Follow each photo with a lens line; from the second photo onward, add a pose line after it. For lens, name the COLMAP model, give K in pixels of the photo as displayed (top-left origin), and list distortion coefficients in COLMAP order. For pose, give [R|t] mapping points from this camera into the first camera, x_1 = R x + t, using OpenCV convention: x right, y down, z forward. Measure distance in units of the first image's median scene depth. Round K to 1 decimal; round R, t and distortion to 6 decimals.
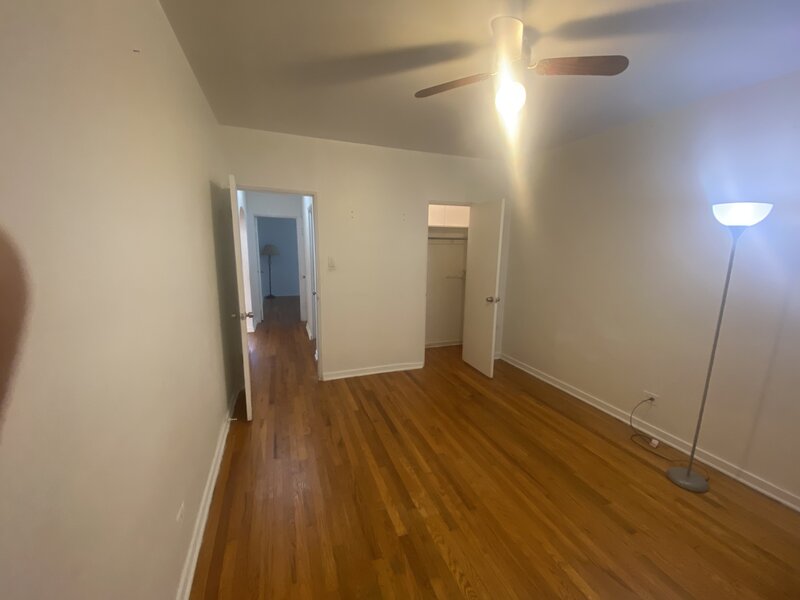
lens RADIAL K [[327.8, 0, 400.0], [0, 327.8, 300.0], [0, 0, 1]] dist [-0.001467, -0.000745]
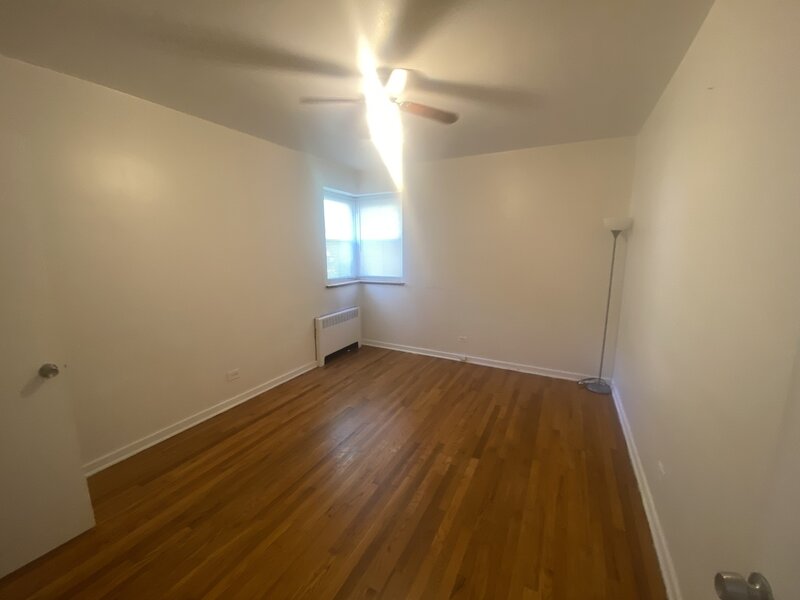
lens RADIAL K [[327.8, 0, 400.0], [0, 327.8, 300.0], [0, 0, 1]] dist [-0.001467, -0.000745]
pose [[-0.681167, -0.135036, 0.719567, -0.472166], [0.106760, 0.954017, 0.280096, -0.232589], [-0.724303, 0.267613, -0.635428, 1.349076]]
